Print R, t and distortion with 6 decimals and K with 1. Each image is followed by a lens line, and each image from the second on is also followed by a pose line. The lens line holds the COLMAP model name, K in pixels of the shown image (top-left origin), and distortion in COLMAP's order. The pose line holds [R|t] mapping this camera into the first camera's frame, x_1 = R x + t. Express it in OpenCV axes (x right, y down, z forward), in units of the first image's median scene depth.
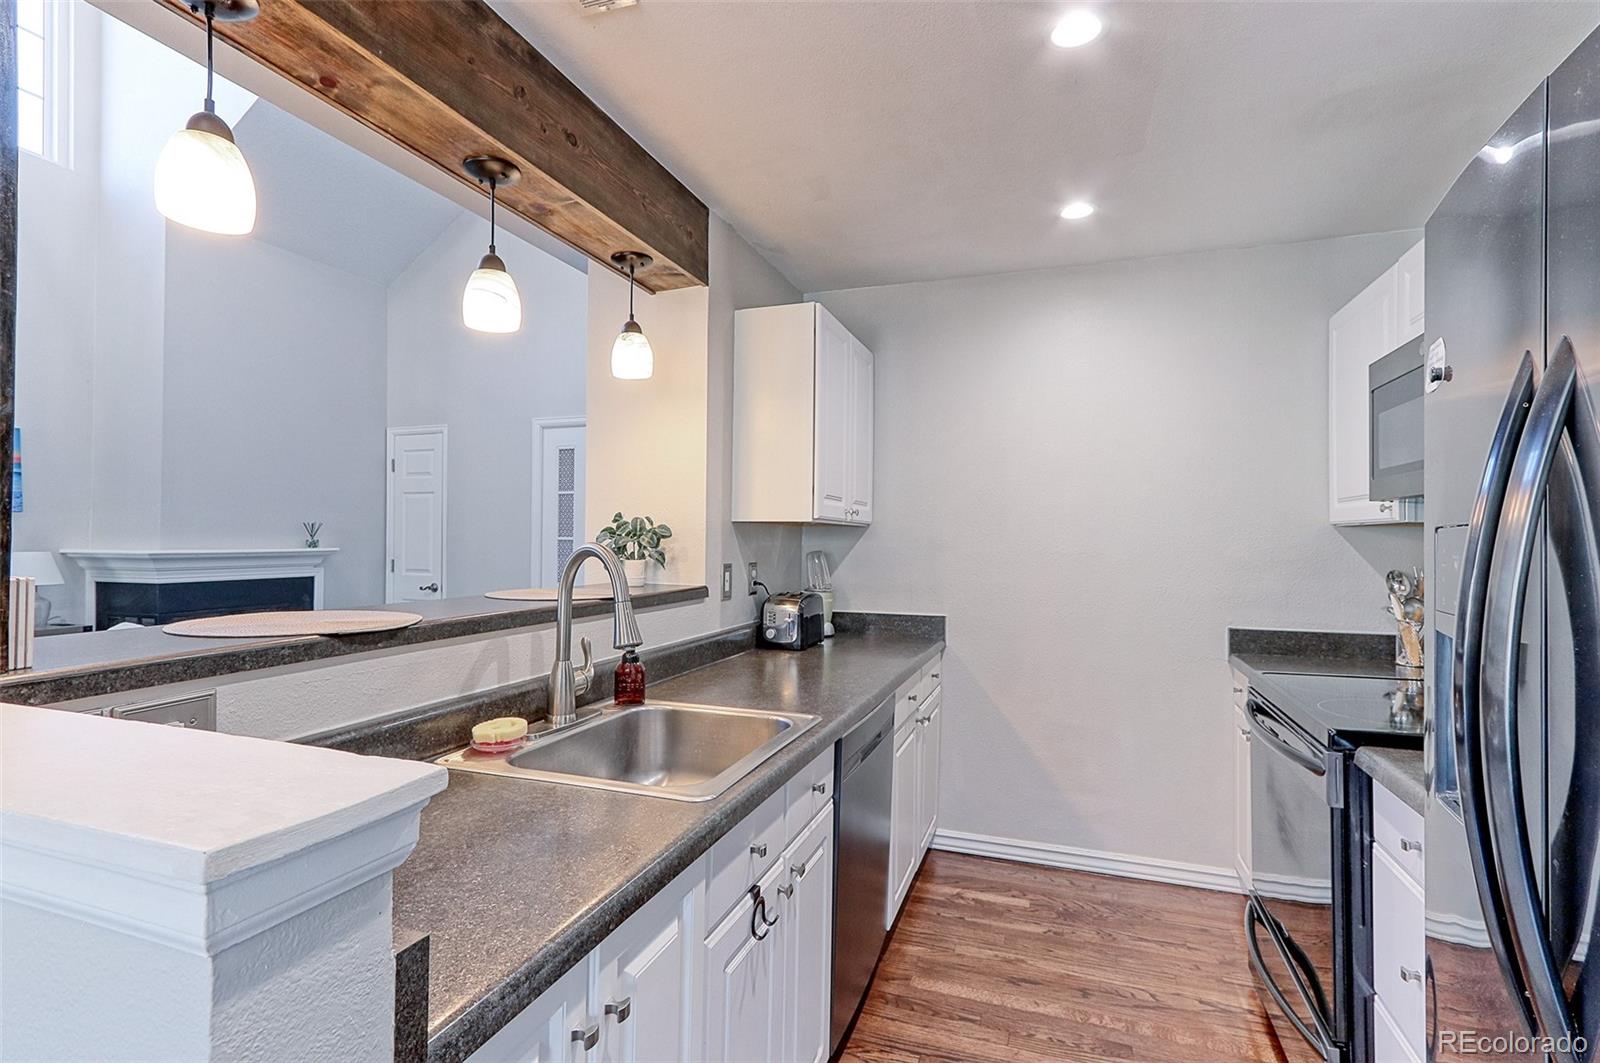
lens RADIAL K [[758.5, 0, 795.2], [0, 758.5, 530.5], [0, 0, 1]] dist [-0.000159, 0.003641]
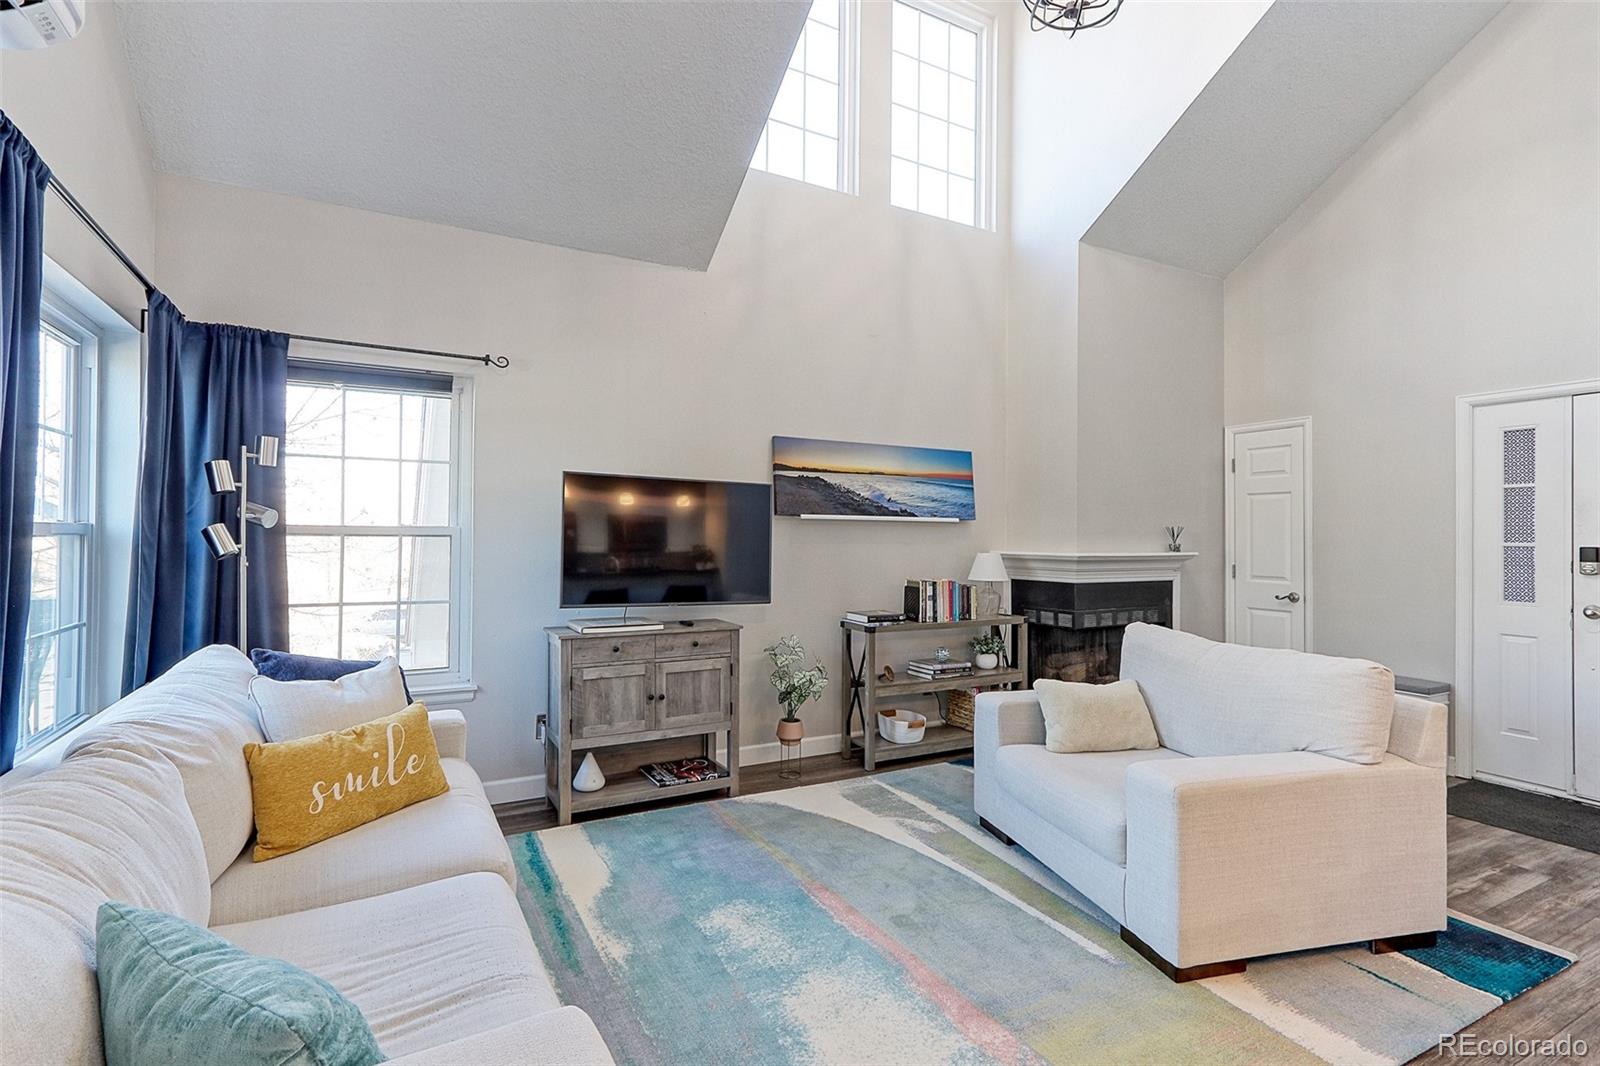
lens RADIAL K [[758.5, 0, 794.4], [0, 758.5, 528.4], [0, 0, 1]] dist [-0.000159, 0.003641]
pose [[0.745140, -0.007654, -0.666865, -0.697064], [0.002802, 0.999961, -0.008345, -0.002824], [0.666903, 0.004350, 0.745132, -0.160334]]
